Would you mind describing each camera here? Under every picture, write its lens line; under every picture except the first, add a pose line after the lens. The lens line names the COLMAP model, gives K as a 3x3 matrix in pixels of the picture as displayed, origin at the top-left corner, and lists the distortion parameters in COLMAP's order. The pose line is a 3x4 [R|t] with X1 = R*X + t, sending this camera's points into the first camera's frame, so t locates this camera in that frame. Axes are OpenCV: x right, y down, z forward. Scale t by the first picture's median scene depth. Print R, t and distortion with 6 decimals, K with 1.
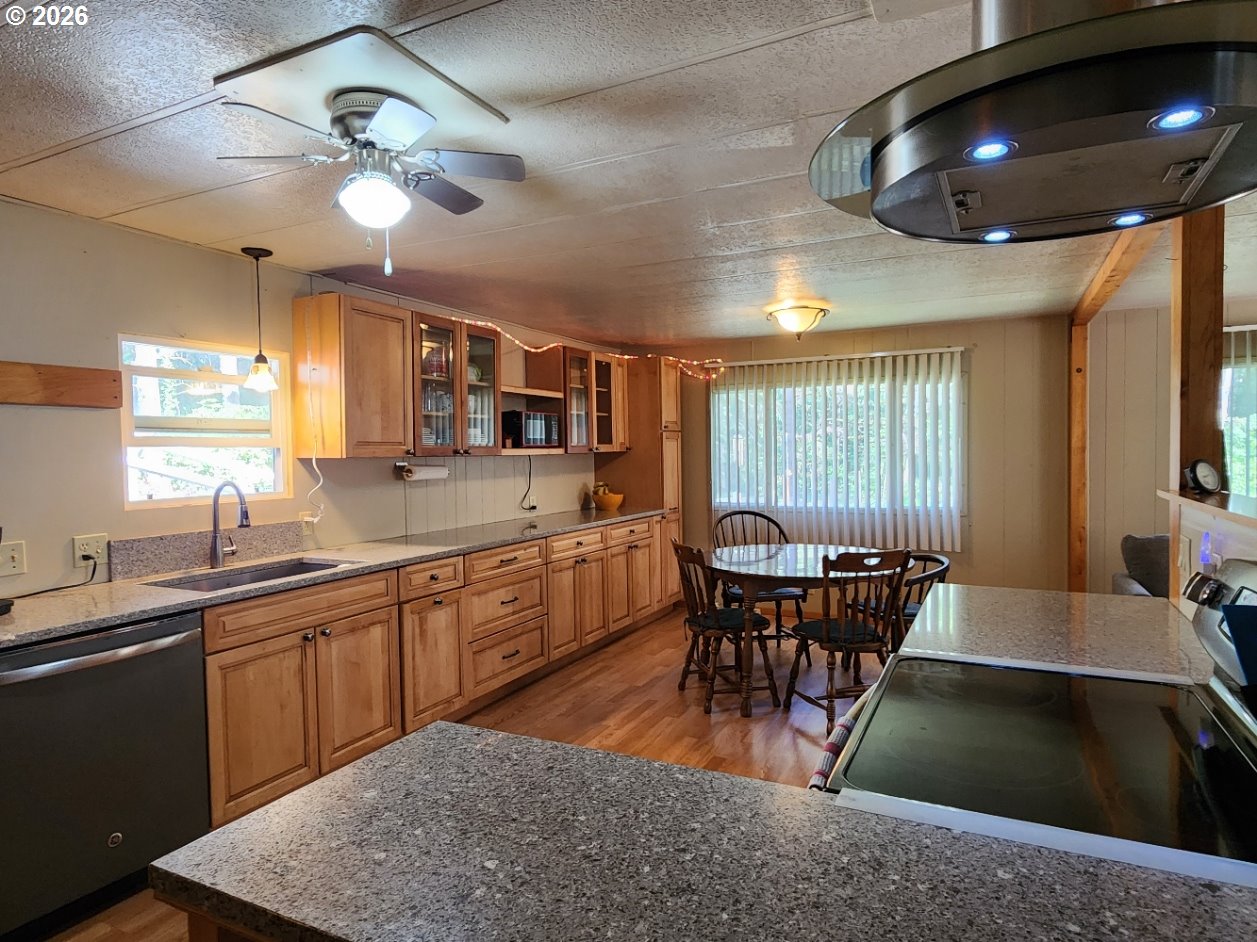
lens RADIAL K [[742.5, 0, 629.0], [0, 742.5, 470.7], [0, 0, 1]] dist [-0.008126, -0.000047]
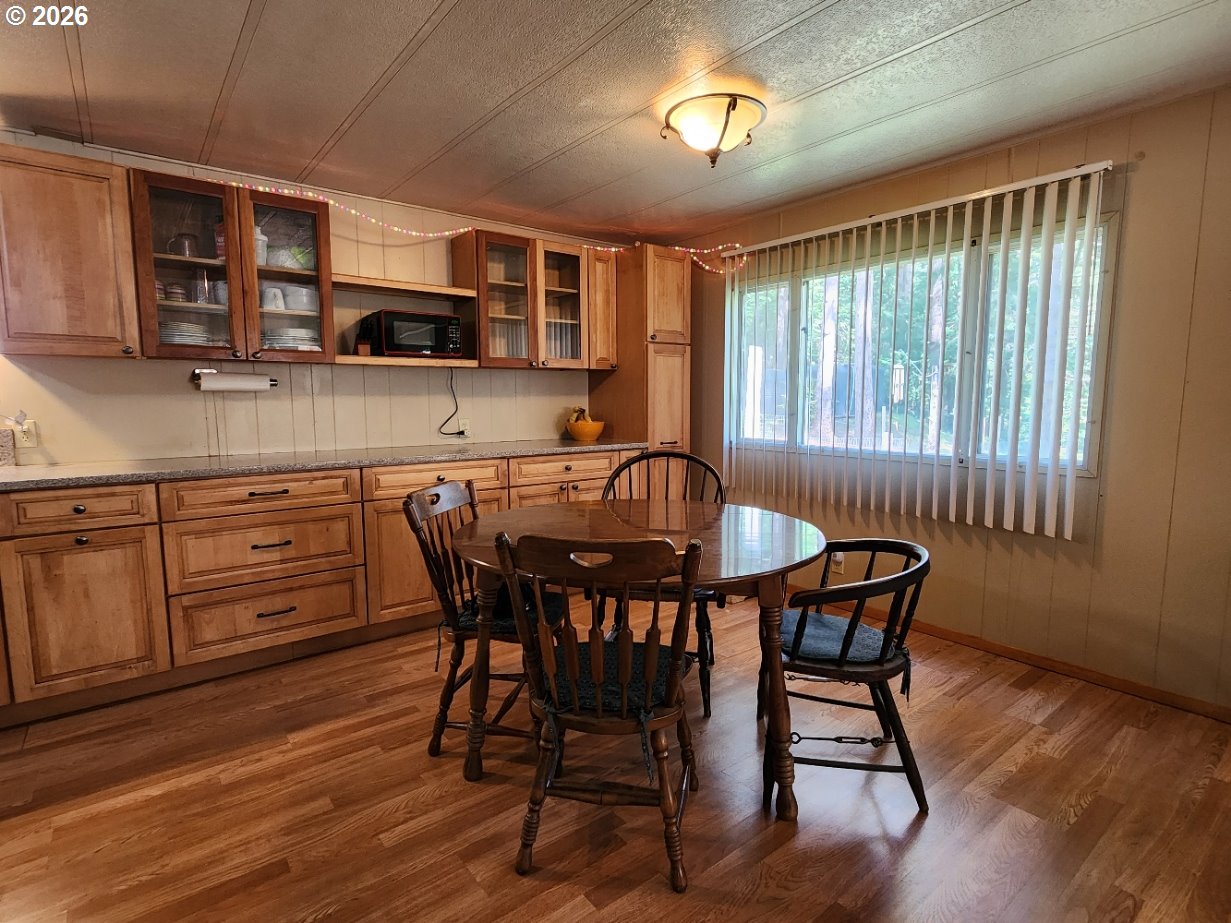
lens RADIAL K [[624.2, 0, 617.2], [0, 624.2, 466.0], [0, 0, 1]] dist [-0.005707, 0.003091]
pose [[0.903101, 0.063458, -0.424714, 0.439971], [-0.024995, 0.995112, 0.095535, 0.020030], [0.428700, -0.075662, 0.900273, 0.567785]]
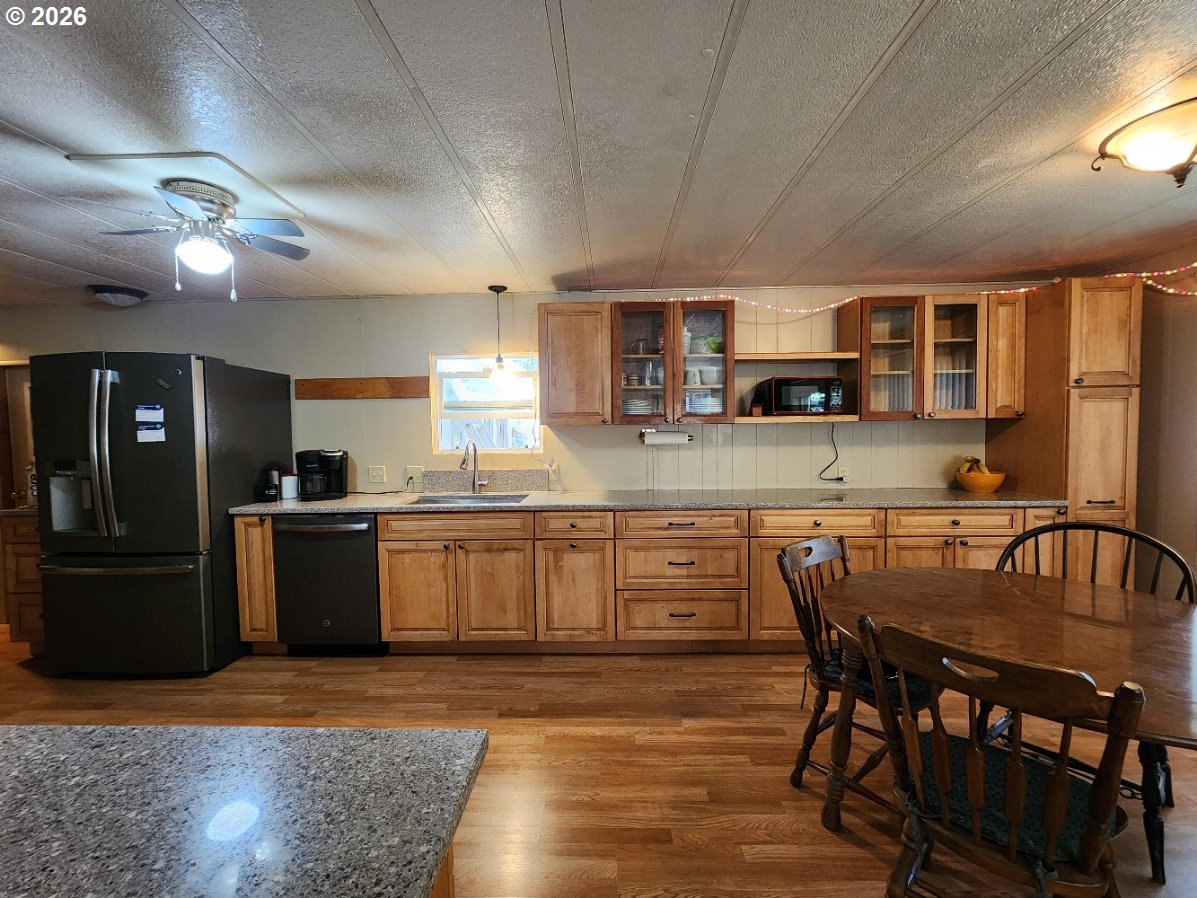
lens RADIAL K [[517.9, 0, 596.0], [0, 517.9, 452.9], [0, 0, 1]] dist [-0.002538, 0.001296]
pose [[0.417036, 0.054105, -0.907278, 0.436965], [-0.016813, 0.998515, 0.051818, -0.015065], [0.908735, -0.006355, 0.417326, 0.586653]]
